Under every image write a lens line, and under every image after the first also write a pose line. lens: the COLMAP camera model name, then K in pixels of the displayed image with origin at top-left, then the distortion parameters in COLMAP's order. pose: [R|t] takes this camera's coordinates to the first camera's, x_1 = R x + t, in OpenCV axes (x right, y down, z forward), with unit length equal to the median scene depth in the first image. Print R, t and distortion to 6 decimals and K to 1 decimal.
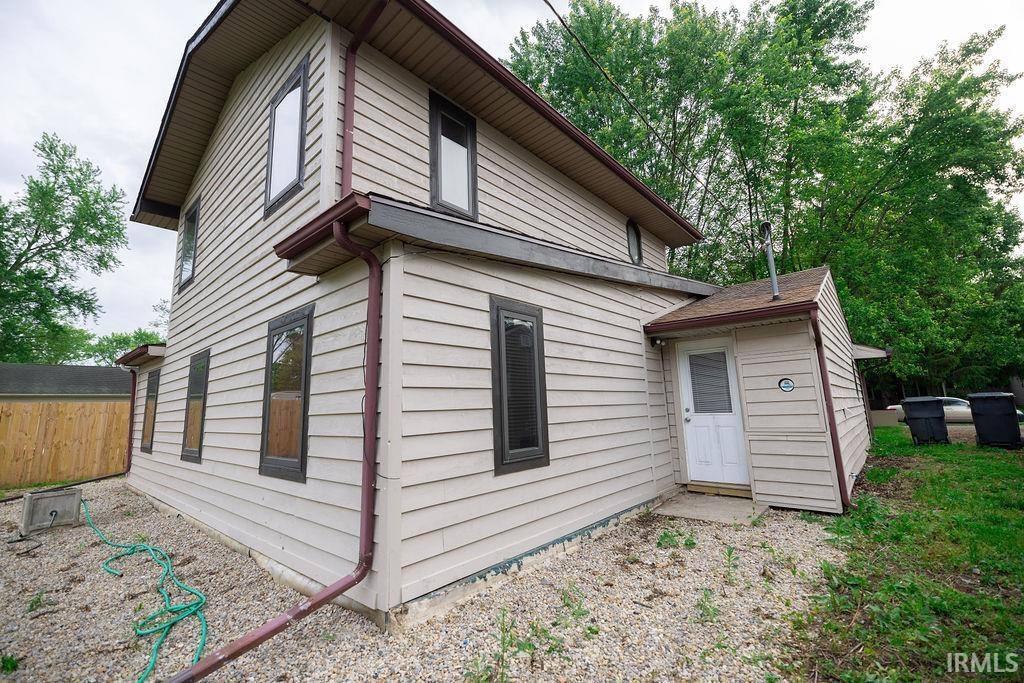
lens RADIAL K [[432.8, 0, 515.9], [0, 432.8, 335.7], [0, 0, 1]] dist [-0.002921, 0.001101]
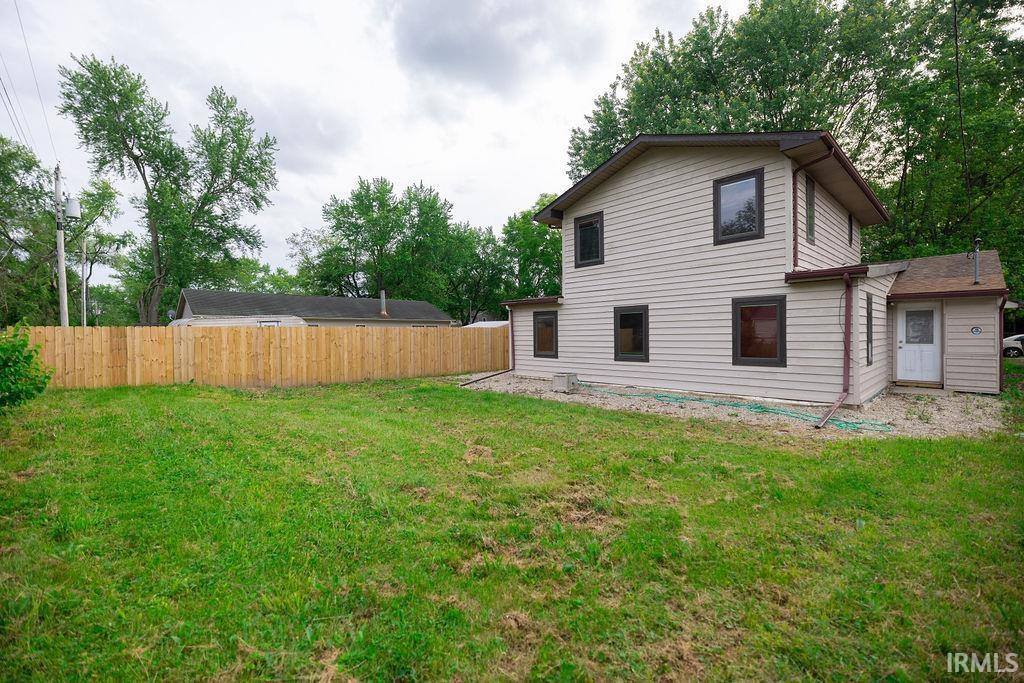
lens RADIAL K [[432.8, 0, 505.8], [0, 432.8, 342.2], [0, 0, 1]] dist [-0.002921, 0.001101]
pose [[0.993599, 0.027526, -0.109556, -1.033986], [-0.006439, 0.982080, 0.188353, -0.152859], [0.112777, -0.186442, 0.975972, -0.930317]]
